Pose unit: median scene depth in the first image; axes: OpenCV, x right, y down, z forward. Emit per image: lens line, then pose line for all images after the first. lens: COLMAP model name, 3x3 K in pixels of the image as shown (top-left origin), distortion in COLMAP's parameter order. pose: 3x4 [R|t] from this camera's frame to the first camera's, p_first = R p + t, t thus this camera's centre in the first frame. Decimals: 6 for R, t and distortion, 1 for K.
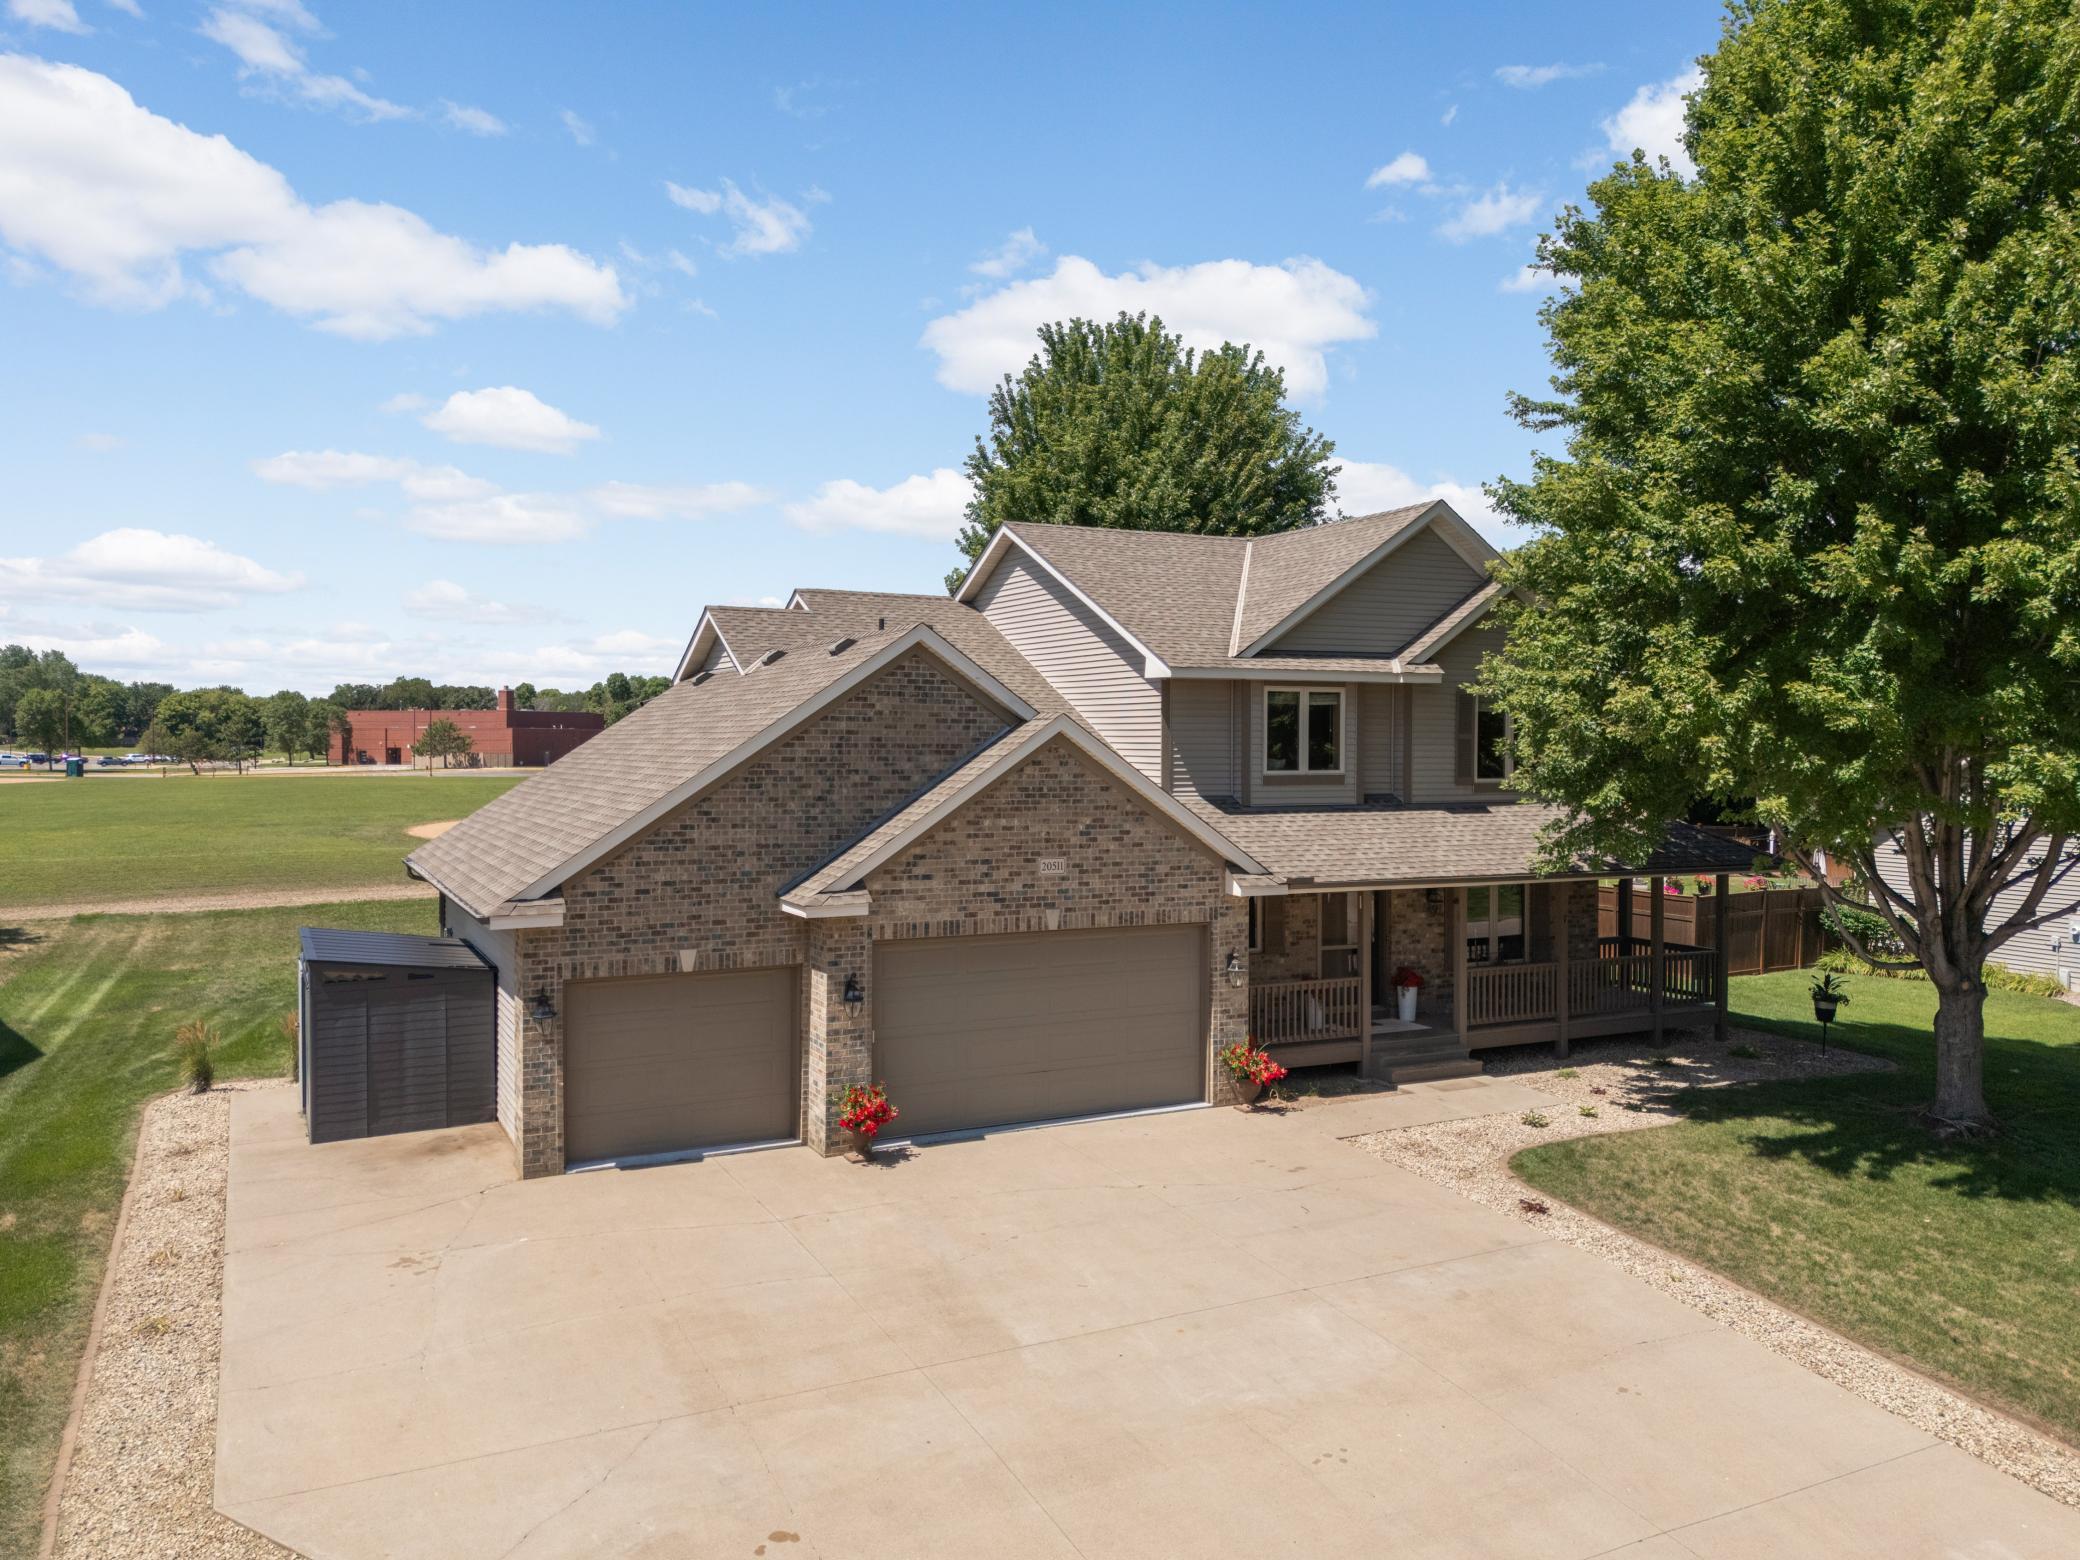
lens RADIAL K [[1575.5, 0, 1028.0], [0, 1575.5, 763.8], [0, 0, 1]] dist [0.048701, -0.033610]
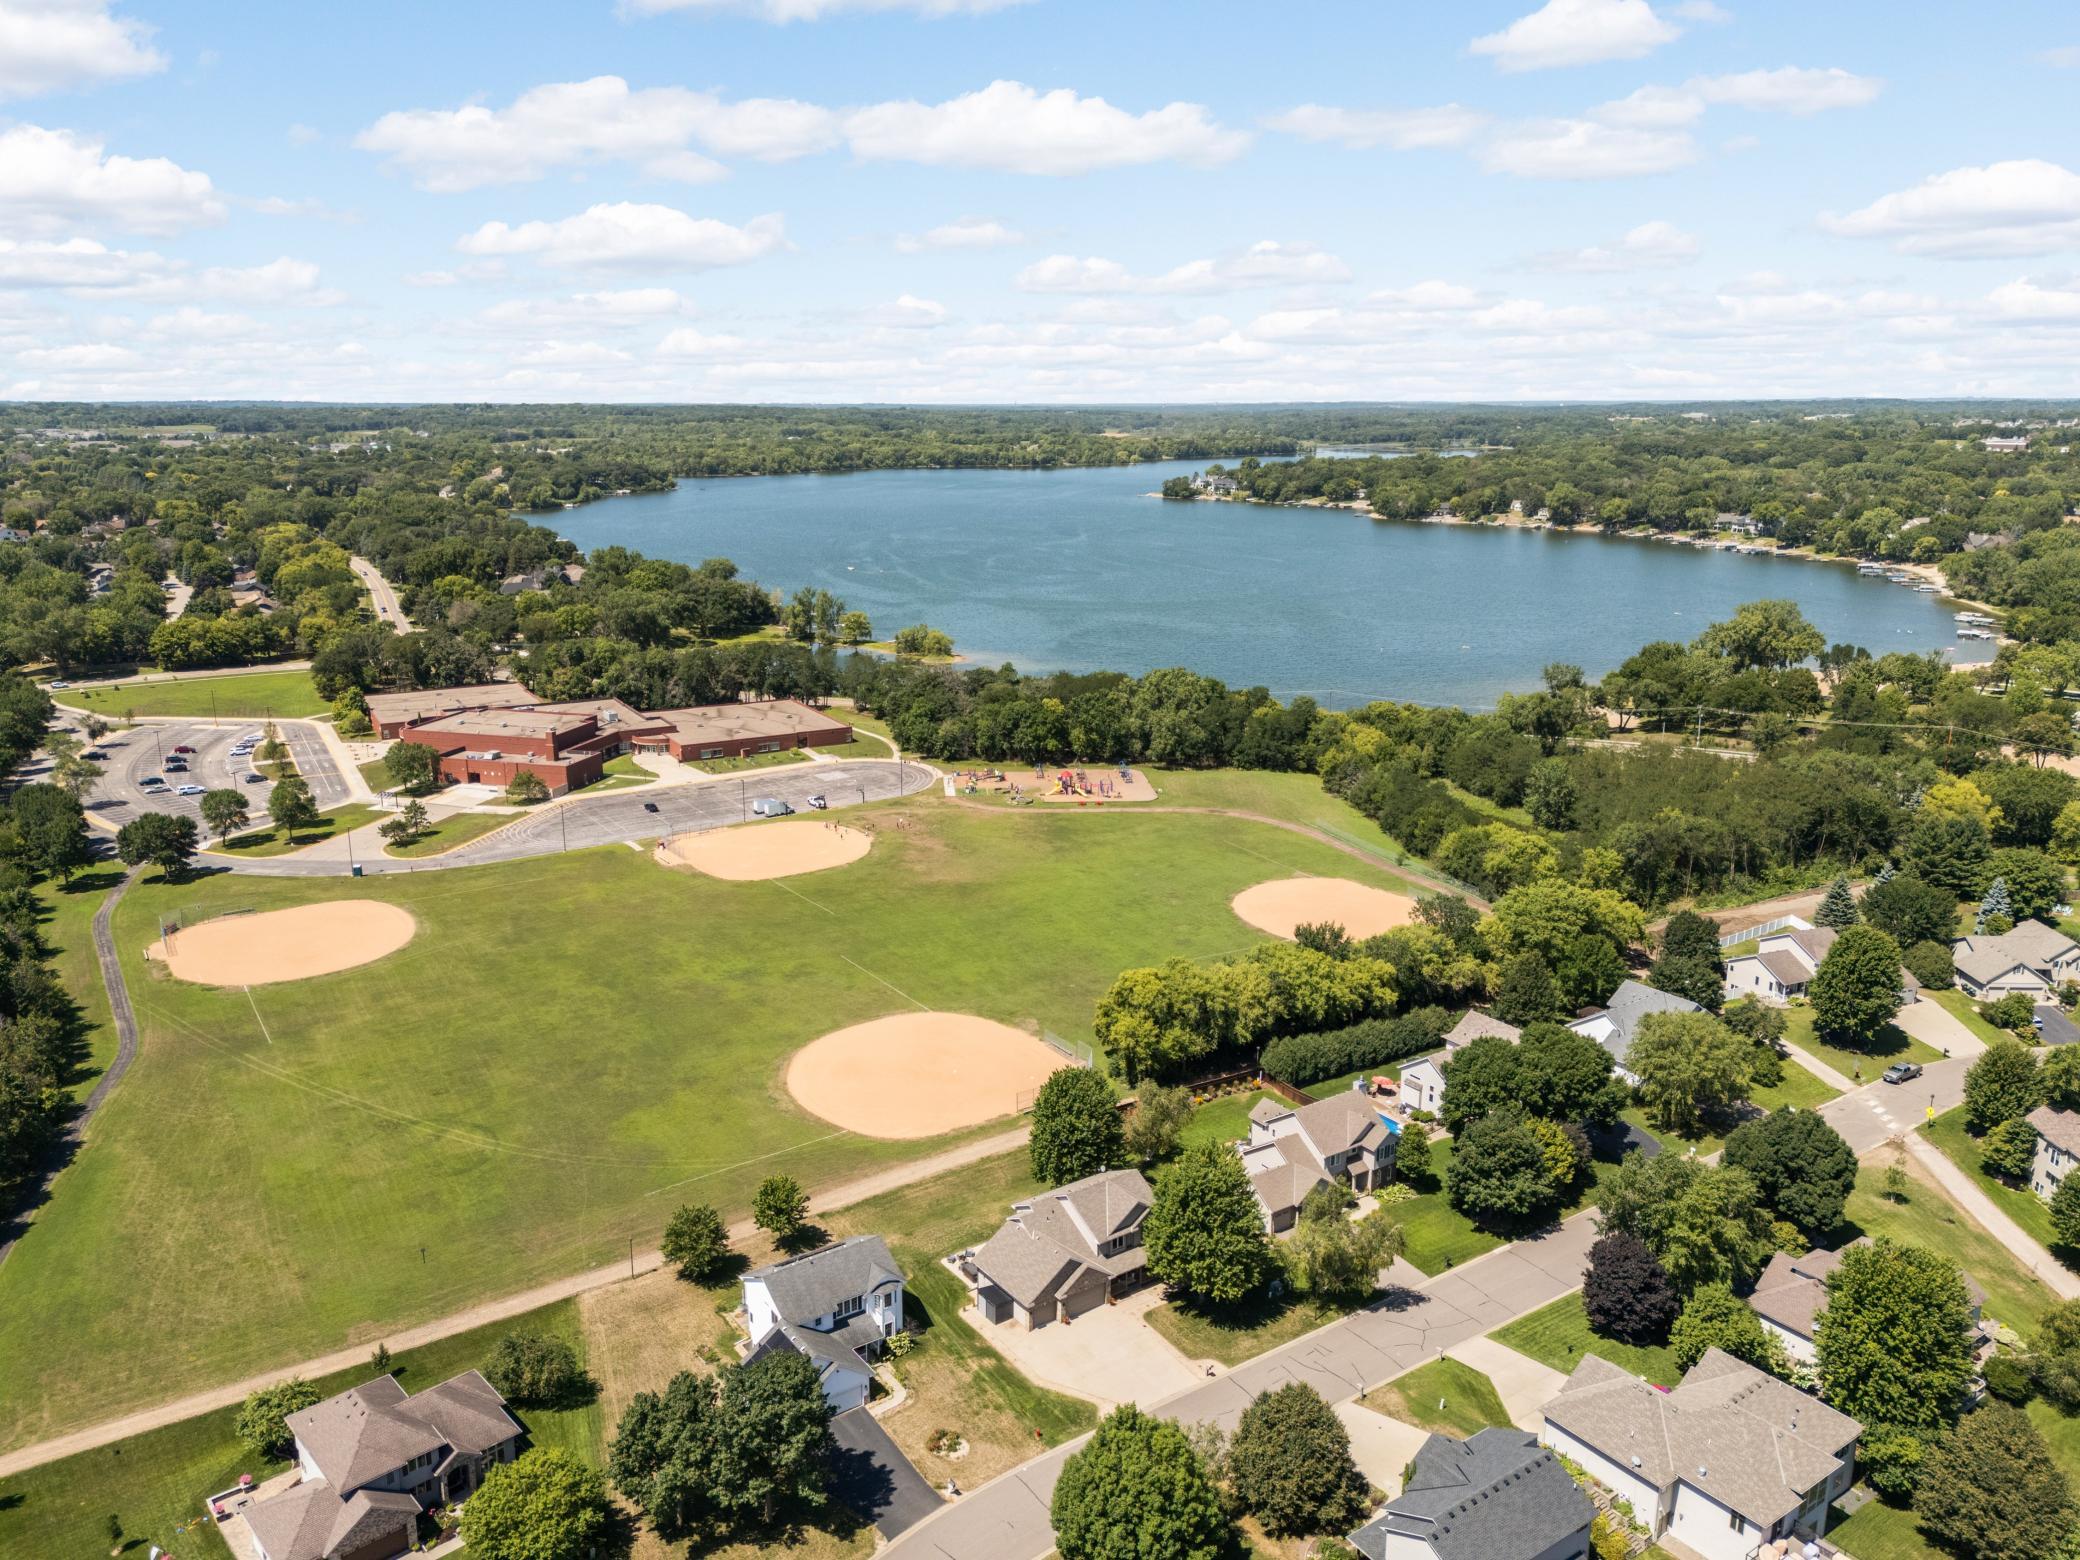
lens RADIAL K [[1575.5, 0, 1047.8], [0, 1575.5, 773.8], [0, 0, 1]] dist [0.048701, -0.033610]
pose [[0.991044, -0.040558, 0.127227, -1.122981], [0.009822, 0.972320, 0.233445, -4.438789], [-0.133174, -0.230105, 0.964011, -6.244475]]
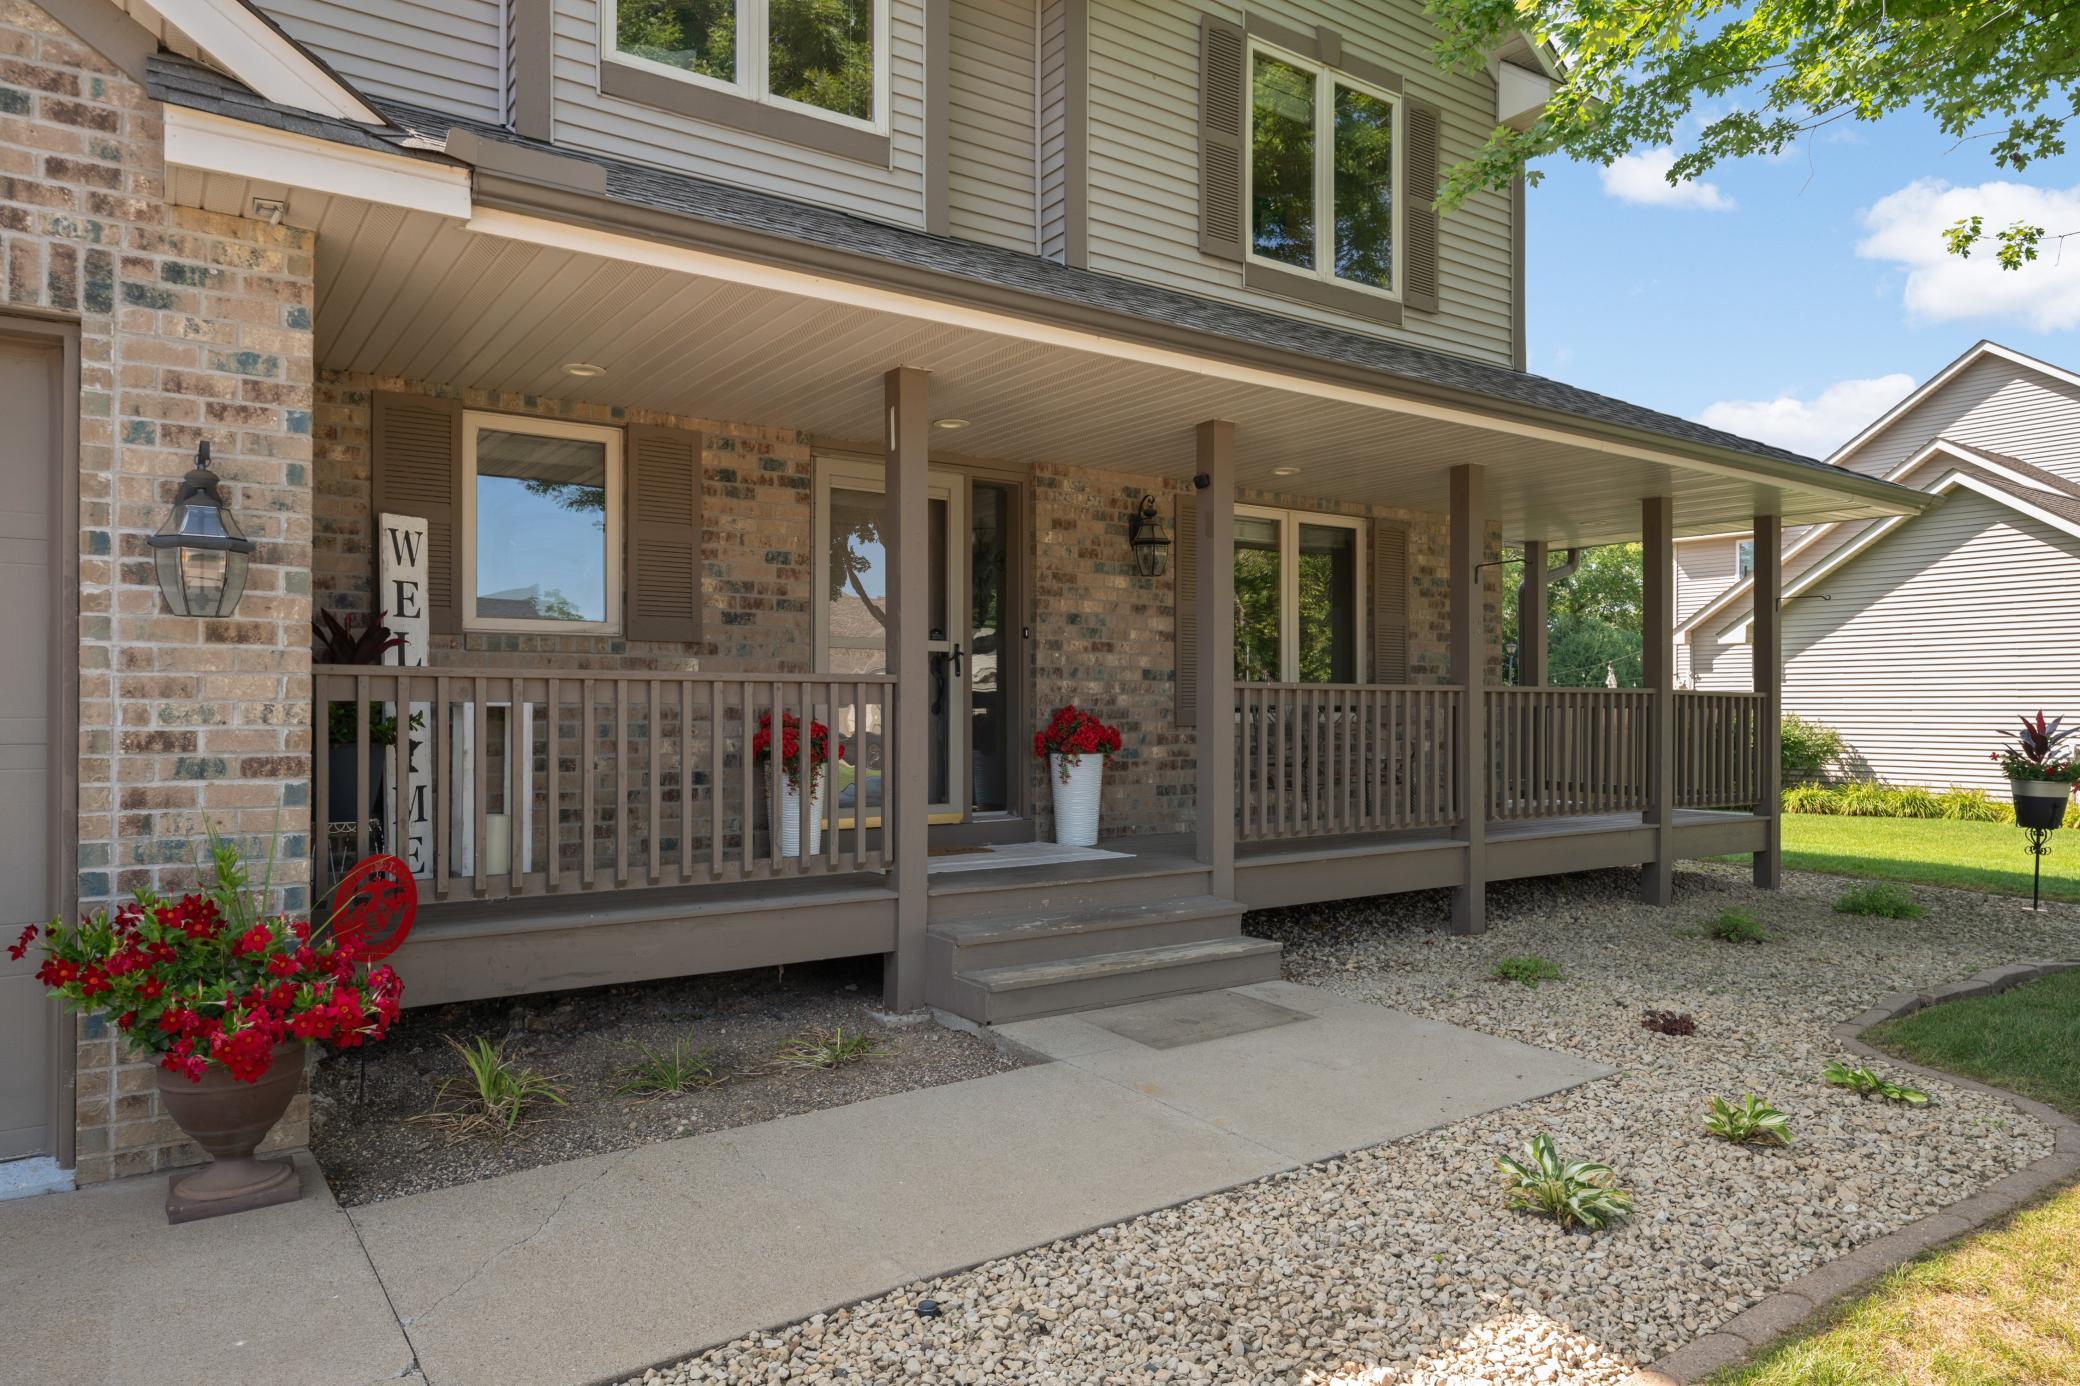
lens RADIAL K [[1323.8, 0, 1075.4], [0, 1323.8, 701.7], [0, 0, 1]] dist [-0.001395, -0.001601]
pose [[0.987597, -0.000328, 0.157011, 0.242363], [0.002763, 0.999879, -0.015285, 0.168872], [-0.156987, 0.015529, 0.987478, 0.877602]]
